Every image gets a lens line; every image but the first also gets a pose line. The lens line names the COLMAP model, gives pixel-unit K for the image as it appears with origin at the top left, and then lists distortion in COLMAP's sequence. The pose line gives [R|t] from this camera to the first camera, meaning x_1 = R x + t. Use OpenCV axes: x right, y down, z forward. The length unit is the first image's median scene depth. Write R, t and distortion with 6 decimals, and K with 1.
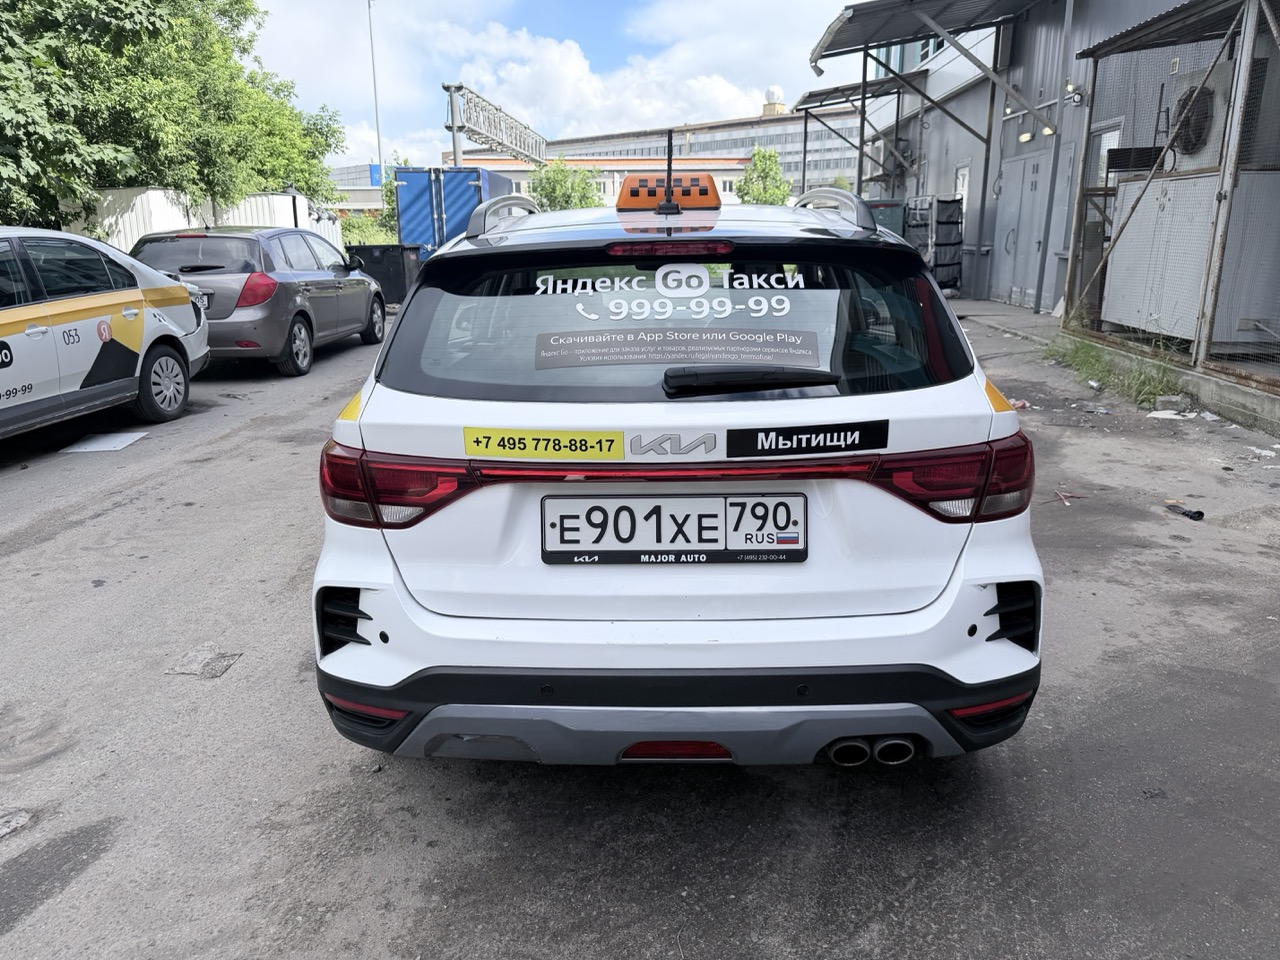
lens RADIAL K [[893.4, 0, 640.8], [0, 893.4, 485.3], [0, 0, 1]] dist [0.030187, -0.040345]
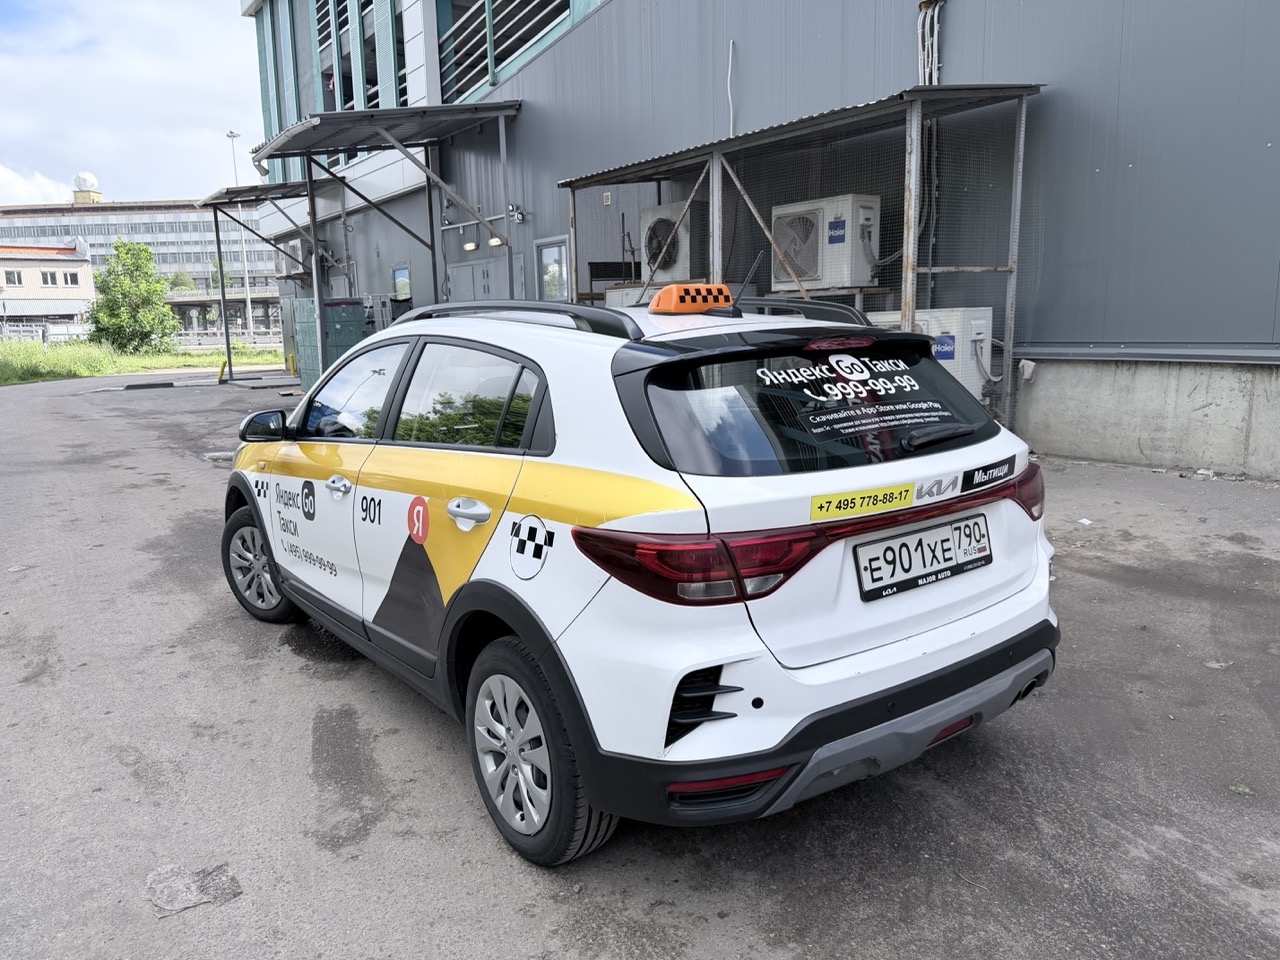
lens RADIAL K [[900.5, 0, 639.8], [0, 900.5, 487.1], [0, 0, 1]] dist [0.010447, -0.024005]
pose [[0.781763, -0.115409, 0.612803, -0.610517], [0.176749, 0.983432, -0.040273, -0.039031], [-0.598002, 0.139796, 0.789209, 0.122300]]
